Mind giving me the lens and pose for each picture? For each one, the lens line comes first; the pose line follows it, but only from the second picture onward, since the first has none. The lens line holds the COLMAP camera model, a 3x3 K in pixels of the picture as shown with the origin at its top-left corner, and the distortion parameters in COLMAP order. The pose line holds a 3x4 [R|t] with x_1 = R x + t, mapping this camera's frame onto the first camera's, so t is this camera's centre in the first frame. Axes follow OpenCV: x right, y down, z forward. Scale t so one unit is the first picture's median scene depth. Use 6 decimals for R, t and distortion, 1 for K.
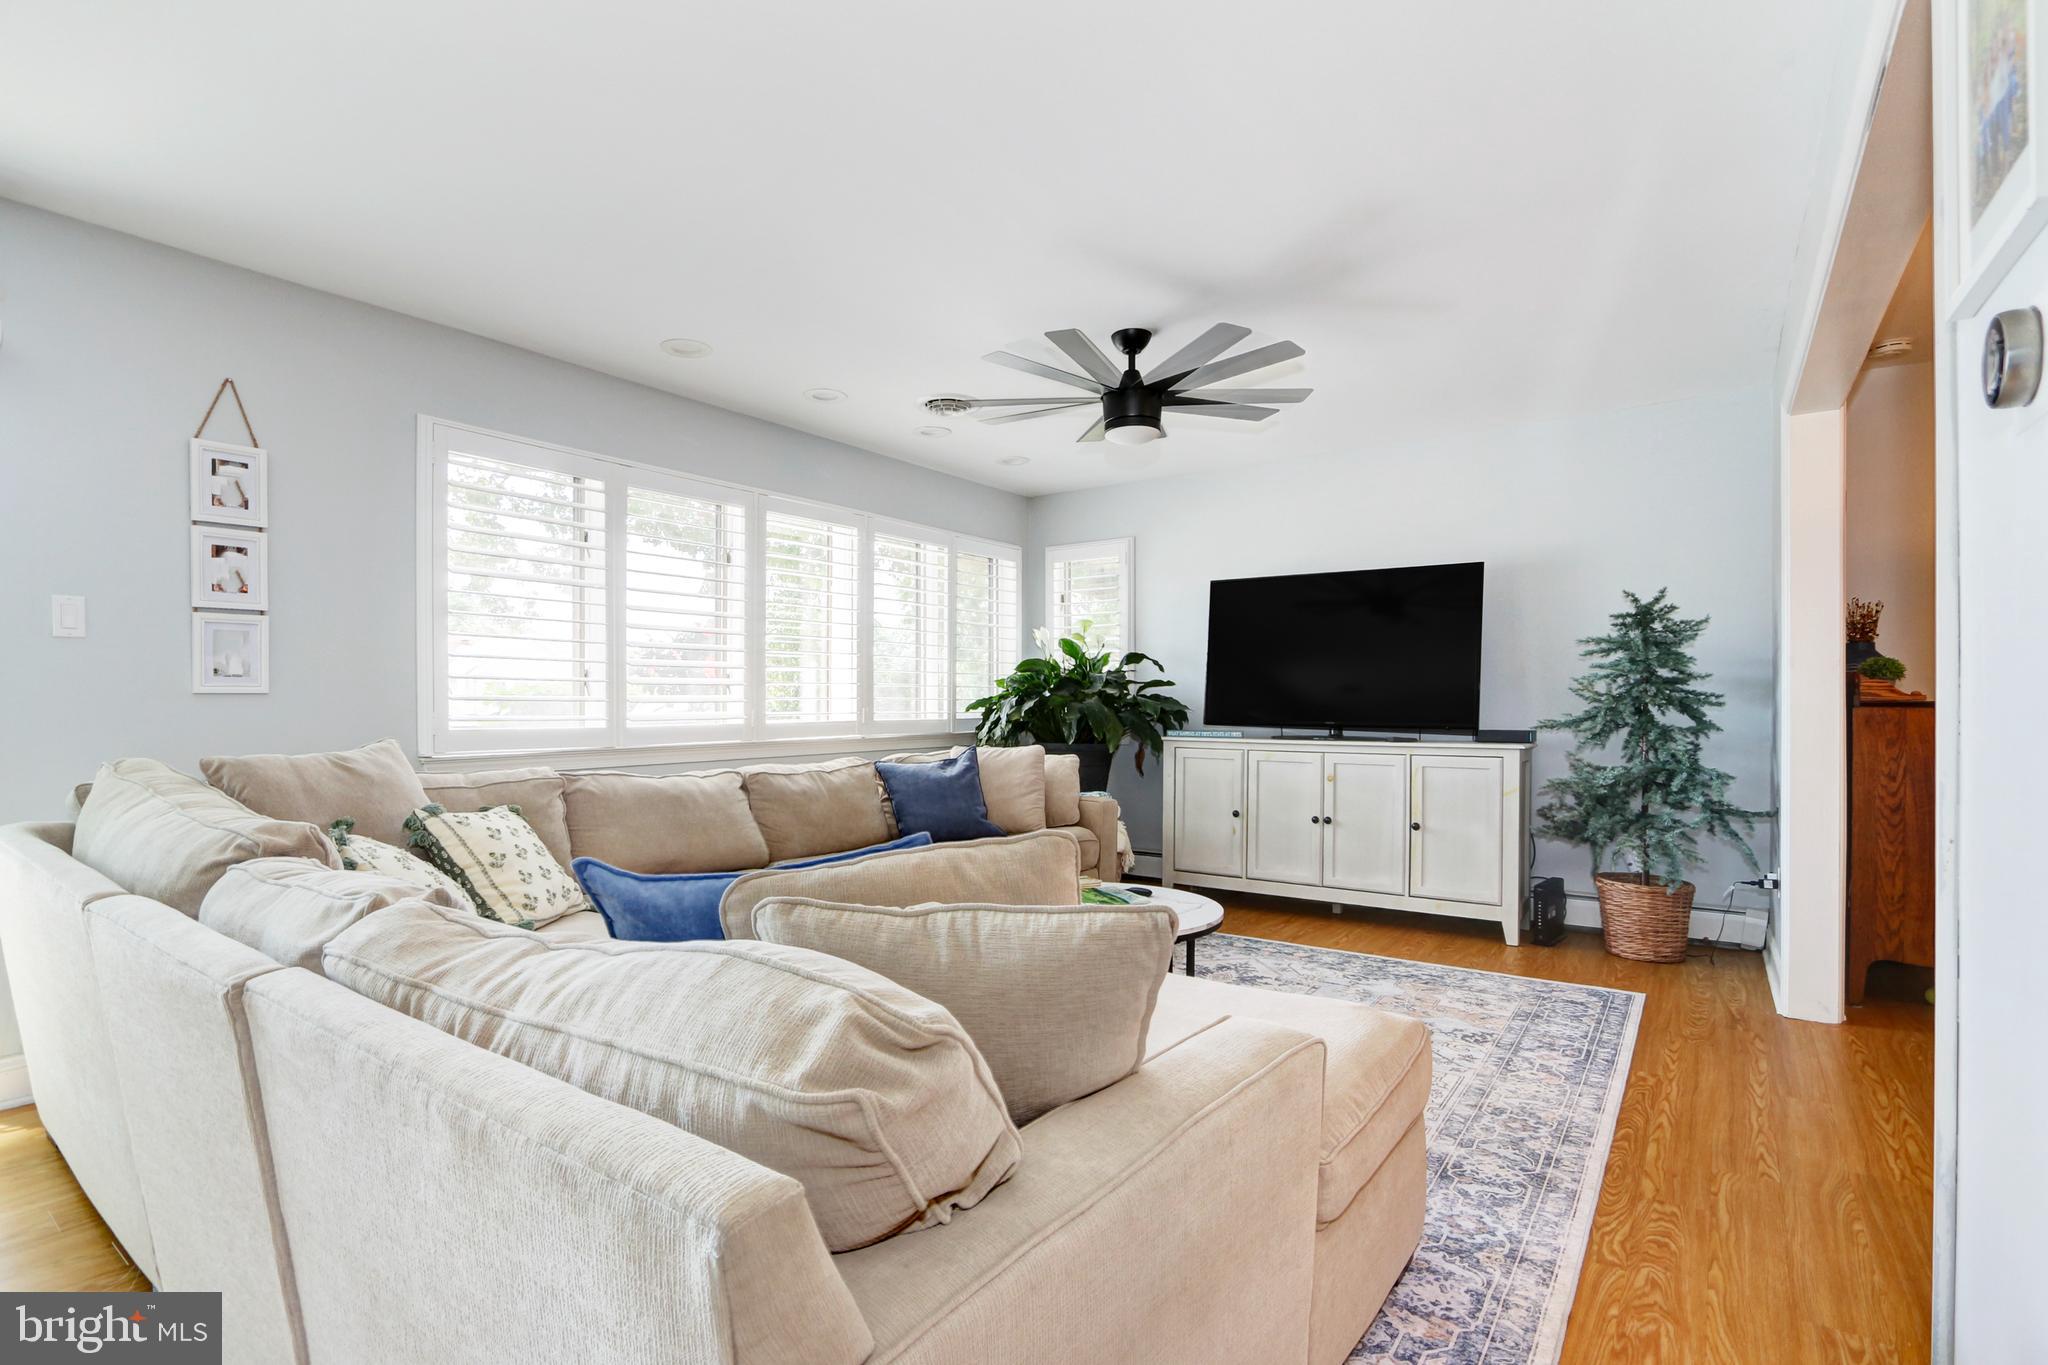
lens RADIAL K [[970.6, 0, 1021.8], [0, 970.6, 695.4], [0, 0, 1]] dist [-0.002624, -0.000246]
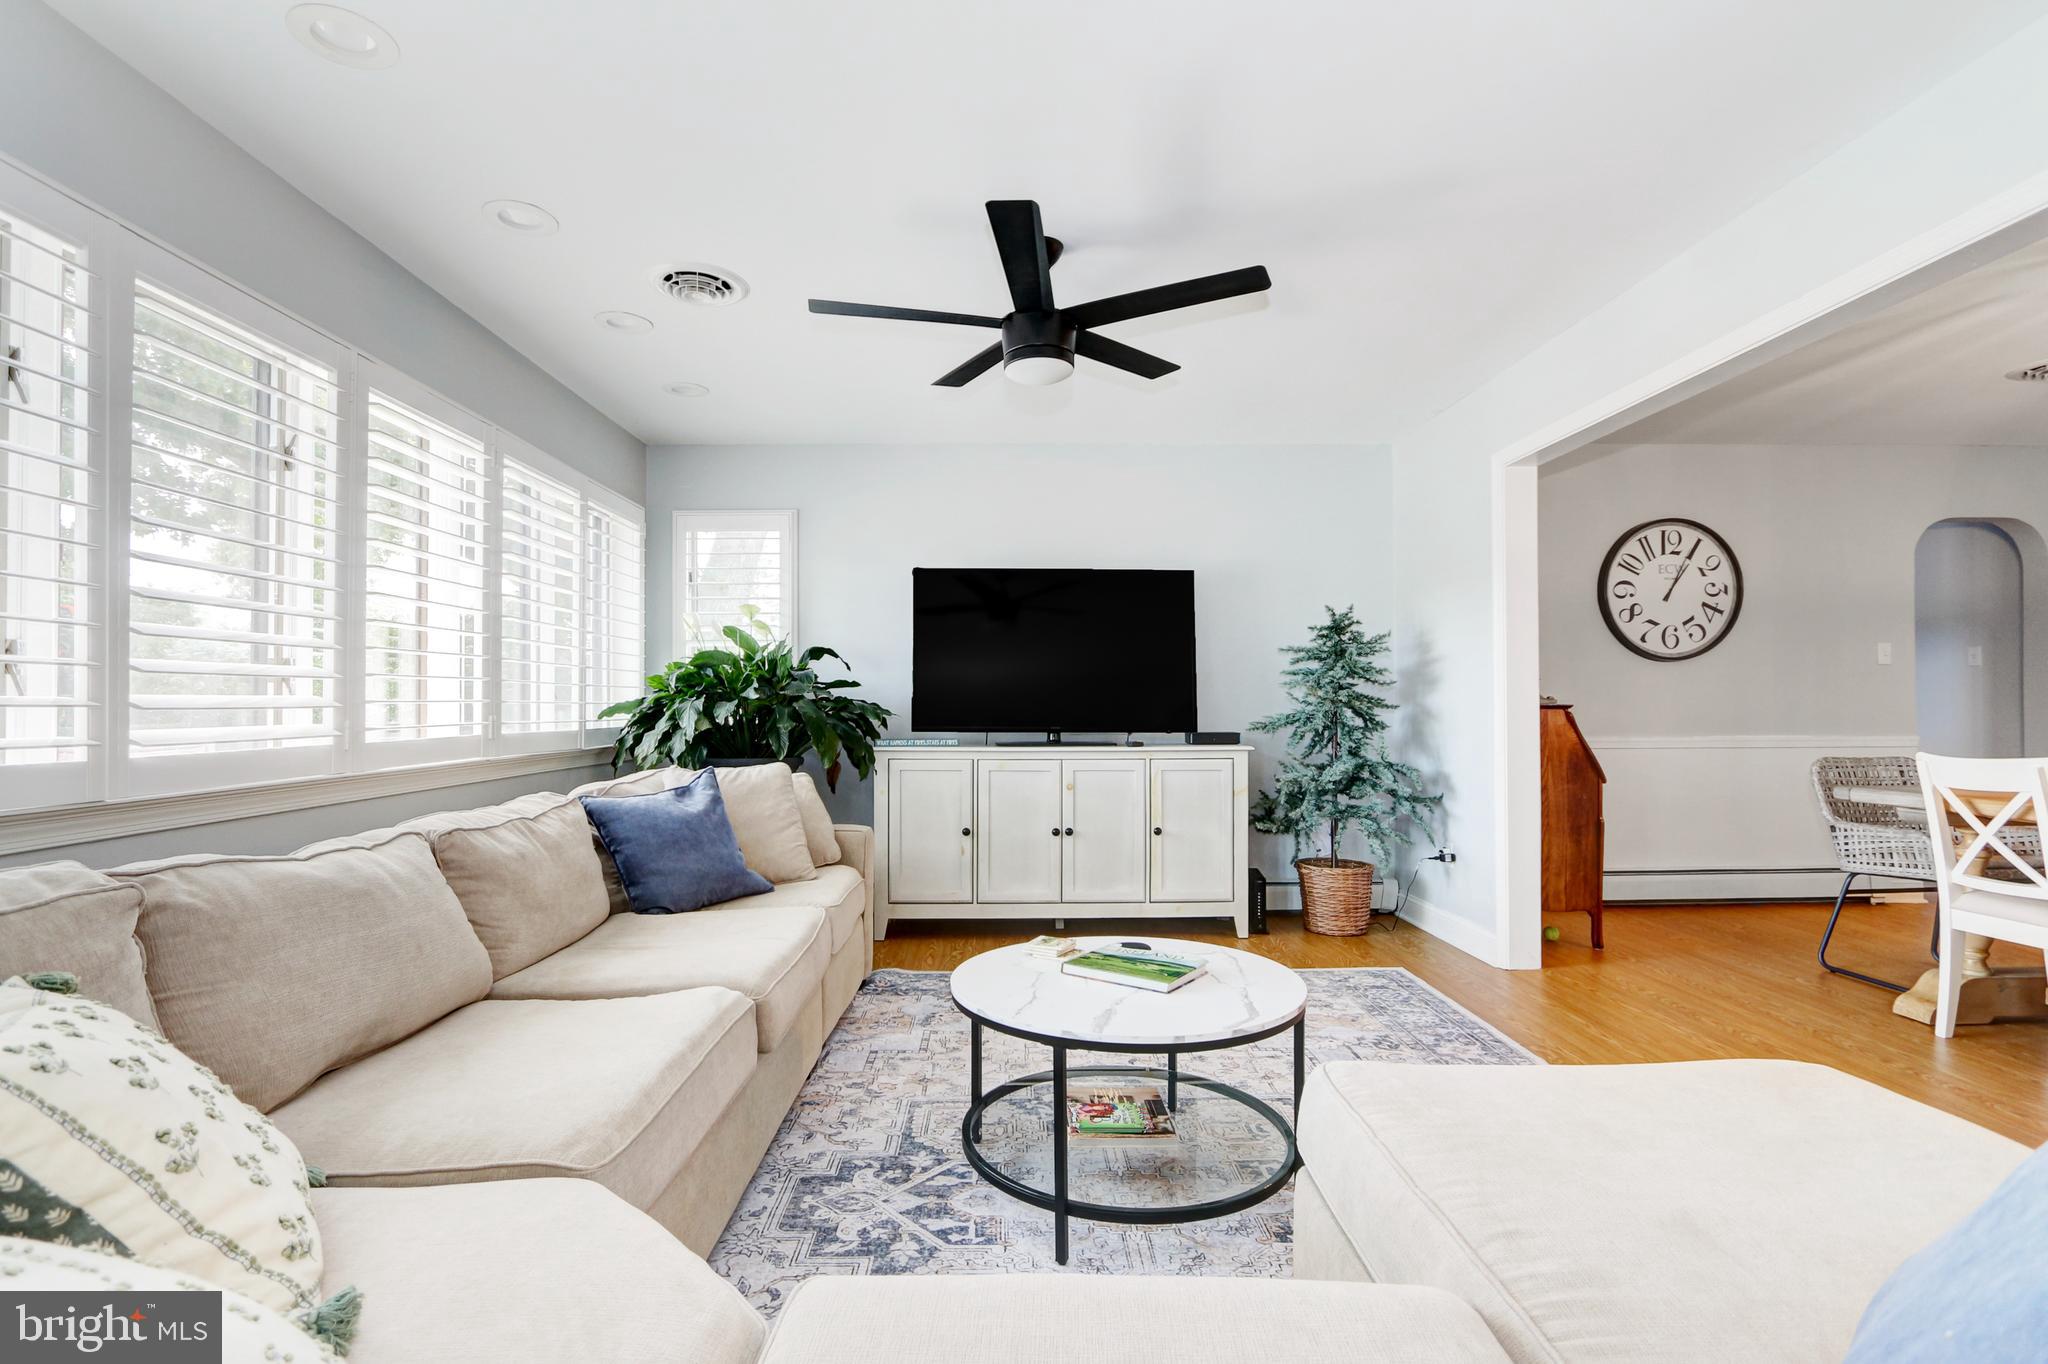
lens RADIAL K [[946.2, 0, 1024.0], [0, 946.2, 682.0], [0, 0, 1]] dist [-0.014807, 0.001221]
pose [[0.807650, 0.012642, 0.589527, -0.277095], [-0.001901, 0.999821, -0.018837, 0.001355], [-0.589659, 0.014093, 0.807529, 0.298574]]
